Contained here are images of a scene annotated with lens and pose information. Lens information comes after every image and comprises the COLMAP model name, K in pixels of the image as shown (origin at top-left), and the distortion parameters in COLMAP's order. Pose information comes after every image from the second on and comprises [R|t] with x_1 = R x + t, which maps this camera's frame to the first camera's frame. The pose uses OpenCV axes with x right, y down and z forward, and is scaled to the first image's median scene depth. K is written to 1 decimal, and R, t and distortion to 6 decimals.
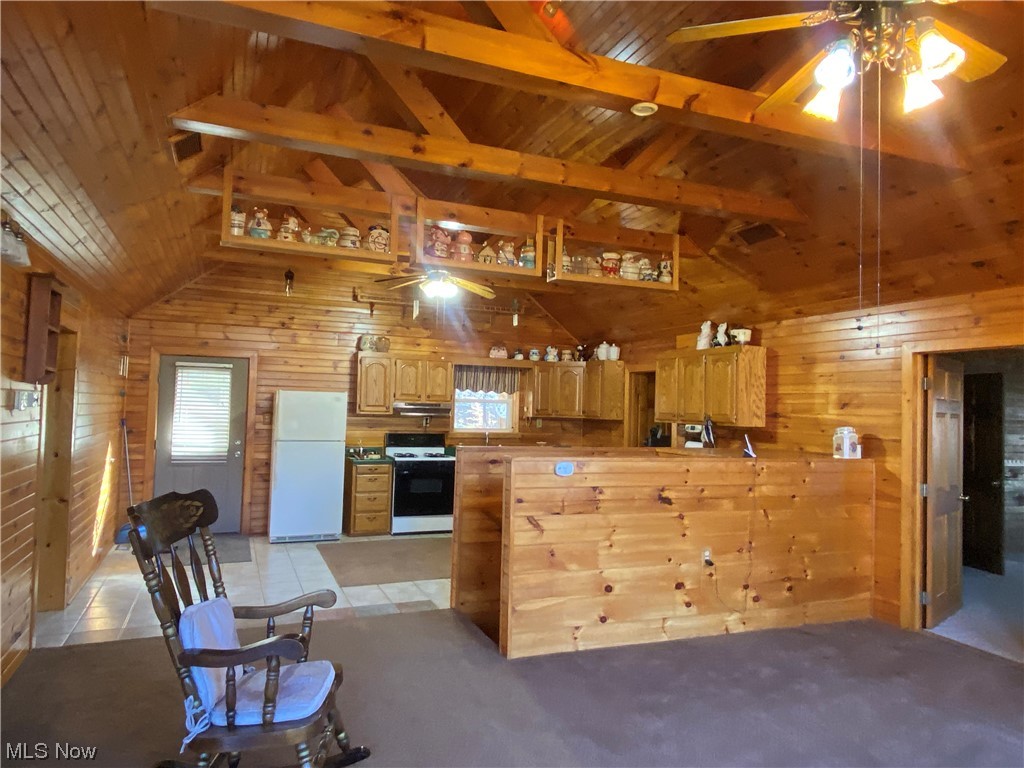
lens RADIAL K [[686.3, 0, 510.6], [0, 686.3, 384.3], [0, 0, 1]] dist [0.062821, 0.005156]
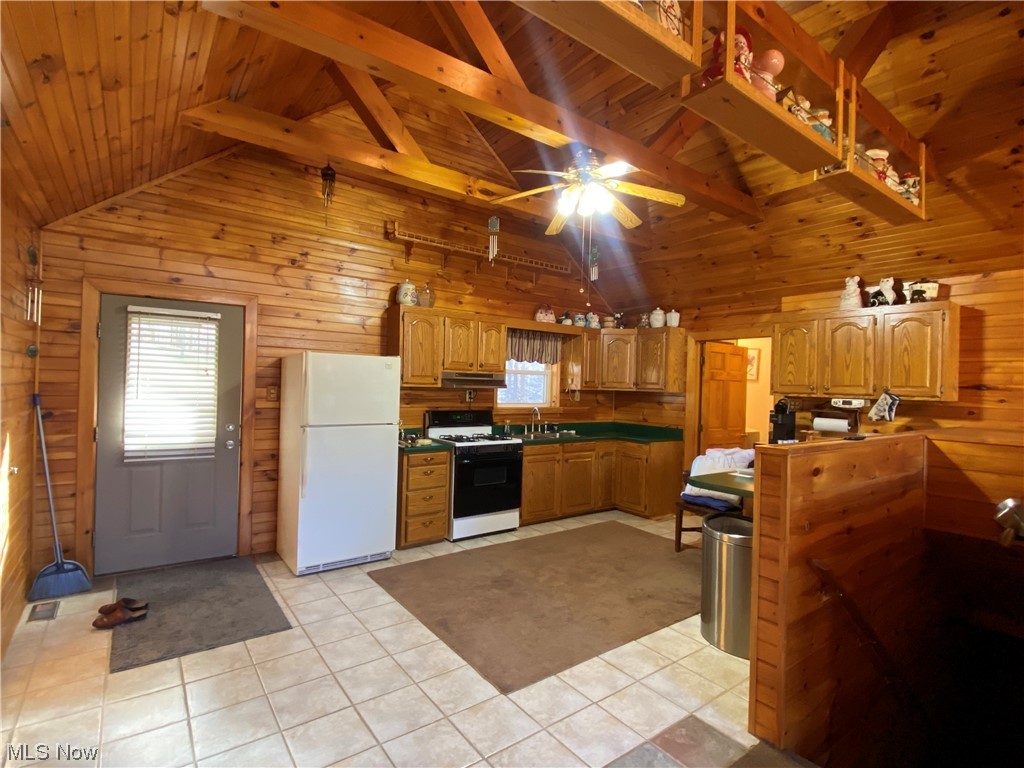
lens RADIAL K [[502.3, 0, 516.6], [0, 502.3, 387.7], [0, 0, 1]] dist [0.010885, -0.004875]
pose [[0.967206, -0.002133, 0.253984, -0.243806], [-0.009268, 0.999002, 0.043684, 0.019406], [-0.253824, -0.044606, 0.966221, 0.440989]]
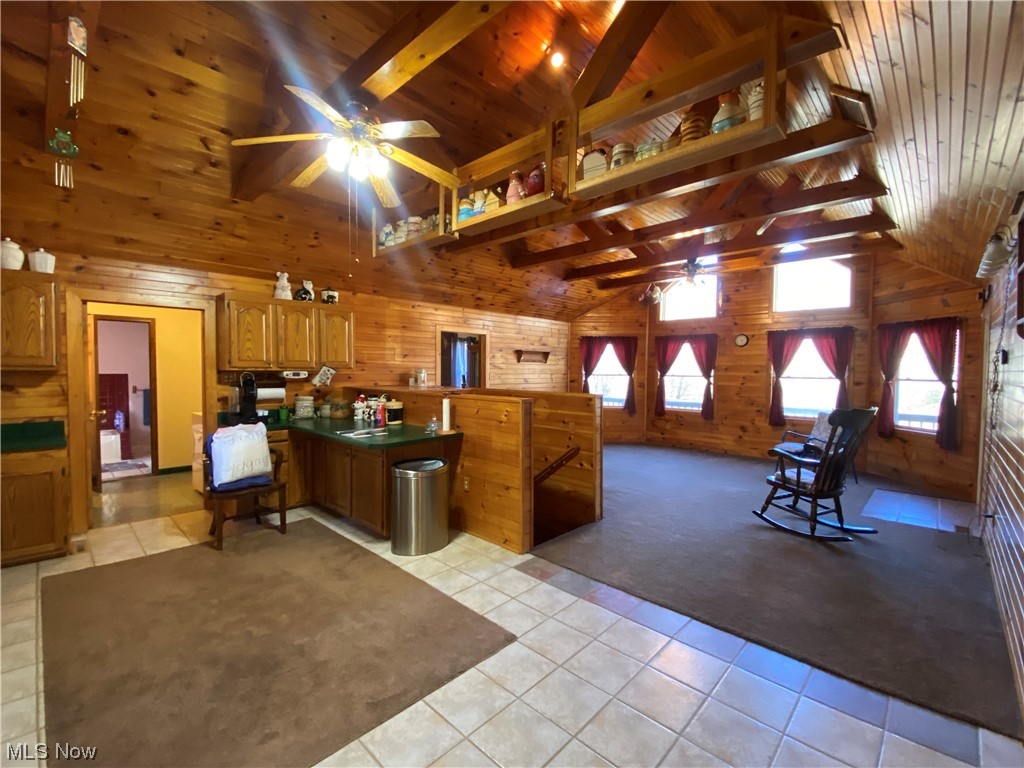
lens RADIAL K [[449.2, 0, 508.1], [0, 449.2, 387.9], [0, 0, 1]] dist [0.002792, -0.000529]
pose [[-0.406126, -0.065613, 0.911458, -0.438163], [-0.049093, 0.997545, 0.049936, 0.028844], [-0.912497, -0.024466, -0.408350, 0.852891]]
